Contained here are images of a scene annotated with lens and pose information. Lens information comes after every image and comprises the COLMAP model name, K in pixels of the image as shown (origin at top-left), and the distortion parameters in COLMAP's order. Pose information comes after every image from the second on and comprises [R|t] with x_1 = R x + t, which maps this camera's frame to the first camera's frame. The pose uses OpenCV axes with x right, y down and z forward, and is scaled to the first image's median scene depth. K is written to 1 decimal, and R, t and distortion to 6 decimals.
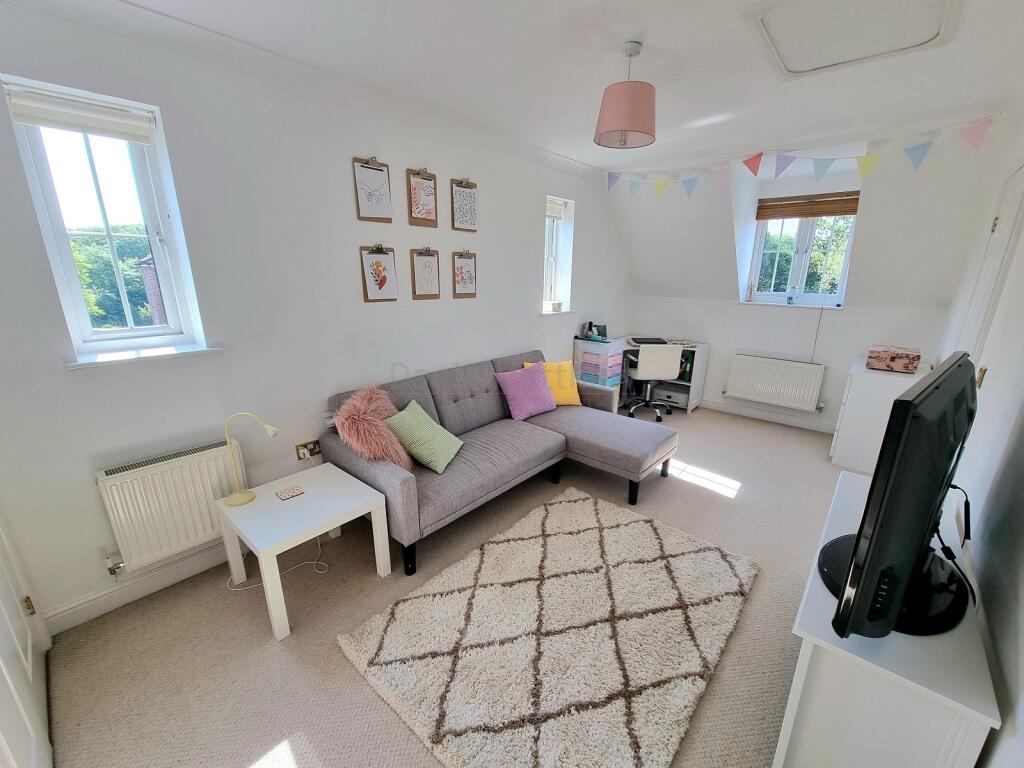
lens RADIAL K [[414.1, 0, 515.2], [0, 414.1, 392.1], [0, 0, 1]] dist [-0.006212, -0.000257]
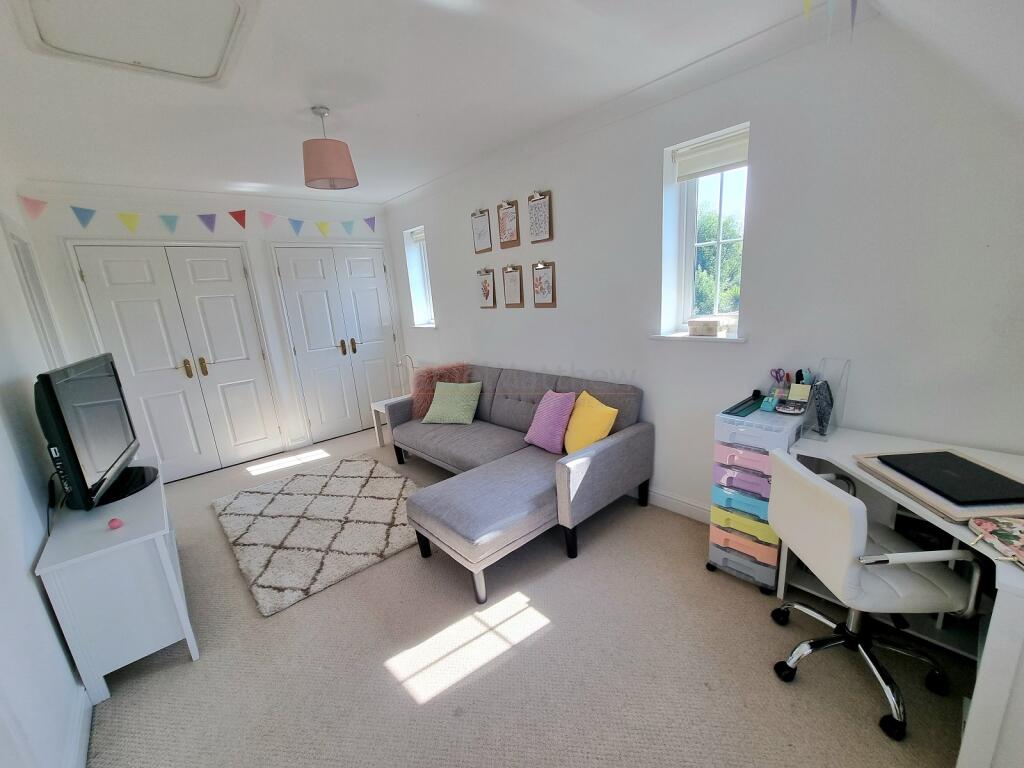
lens RADIAL K [[414.1, 0, 515.2], [0, 414.1, 392.1], [0, 0, 1]] dist [-0.006212, -0.000257]
pose [[-0.104213, 0.243795, -0.964212, 1.025094], [-0.204947, 0.943419, 0.260688, -0.318295], [0.973209, 0.224779, -0.048352, 1.156521]]
